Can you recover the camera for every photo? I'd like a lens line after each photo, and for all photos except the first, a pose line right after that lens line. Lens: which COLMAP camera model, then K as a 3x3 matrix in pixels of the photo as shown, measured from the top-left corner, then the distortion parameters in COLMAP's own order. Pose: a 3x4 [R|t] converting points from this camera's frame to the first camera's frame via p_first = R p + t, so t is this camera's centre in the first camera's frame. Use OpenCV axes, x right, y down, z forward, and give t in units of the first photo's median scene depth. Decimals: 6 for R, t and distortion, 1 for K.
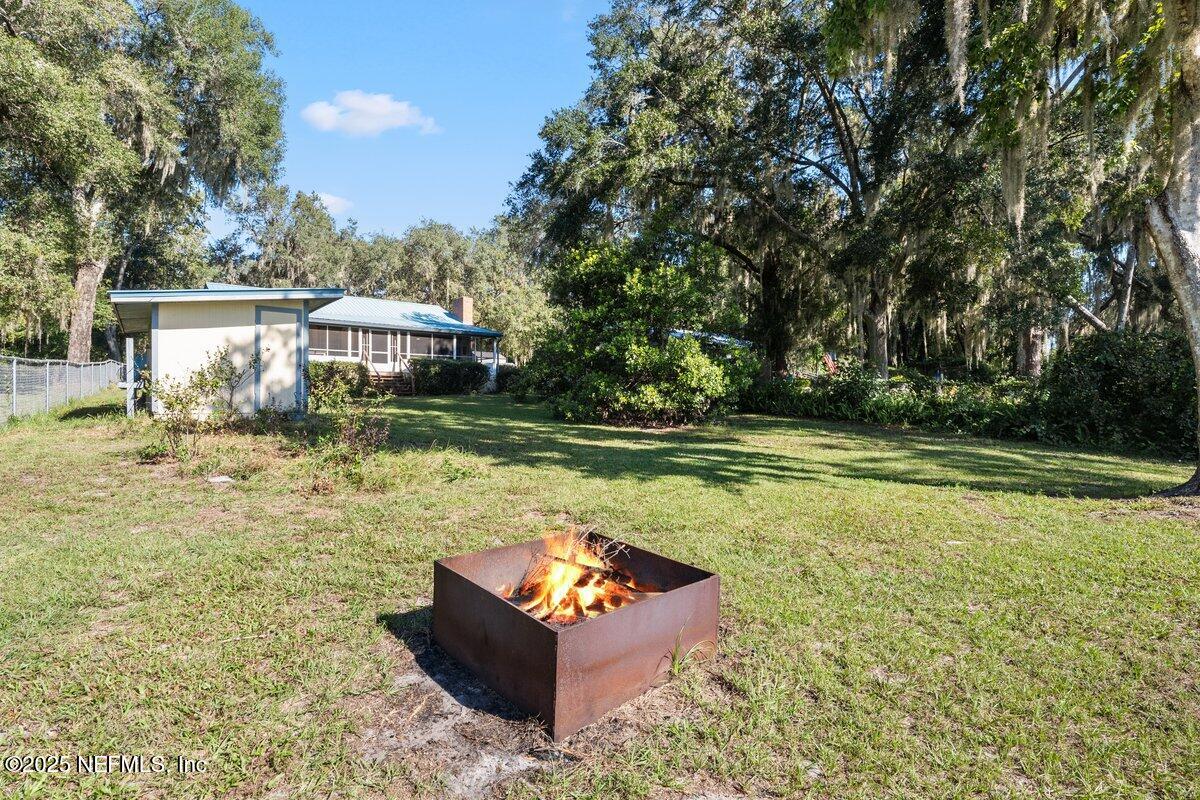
lens RADIAL K [[478.0, 0, 598.2], [0, 478.0, 394.8], [0, 0, 1]] dist [-0.000652, 0.000305]
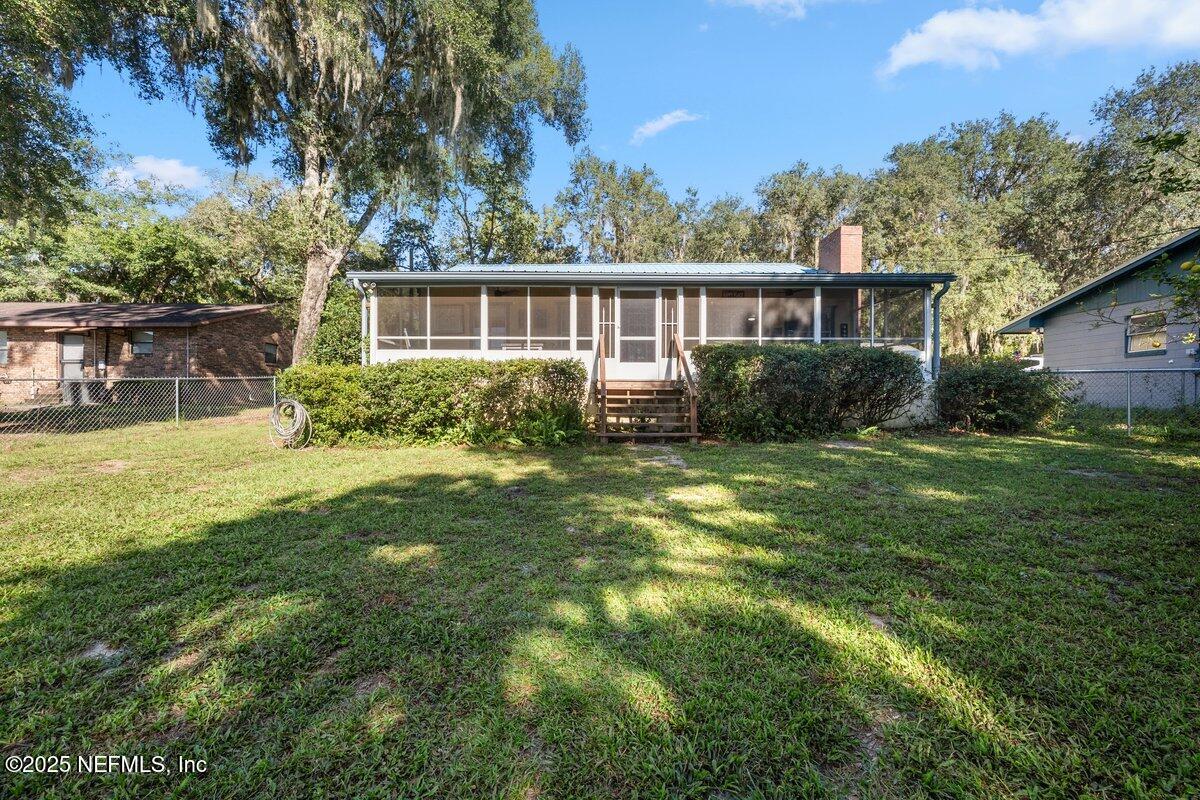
lens RADIAL K [[478.0, 0, 597.3], [0, 478.0, 399.1], [0, 0, 1]] dist [-0.000652, 0.000305]
pose [[0.730211, -0.000909, -0.683221, -0.174568], [-0.003847, 0.999978, -0.005442, -0.028257], [0.683211, 0.006602, 0.730191, 0.633742]]
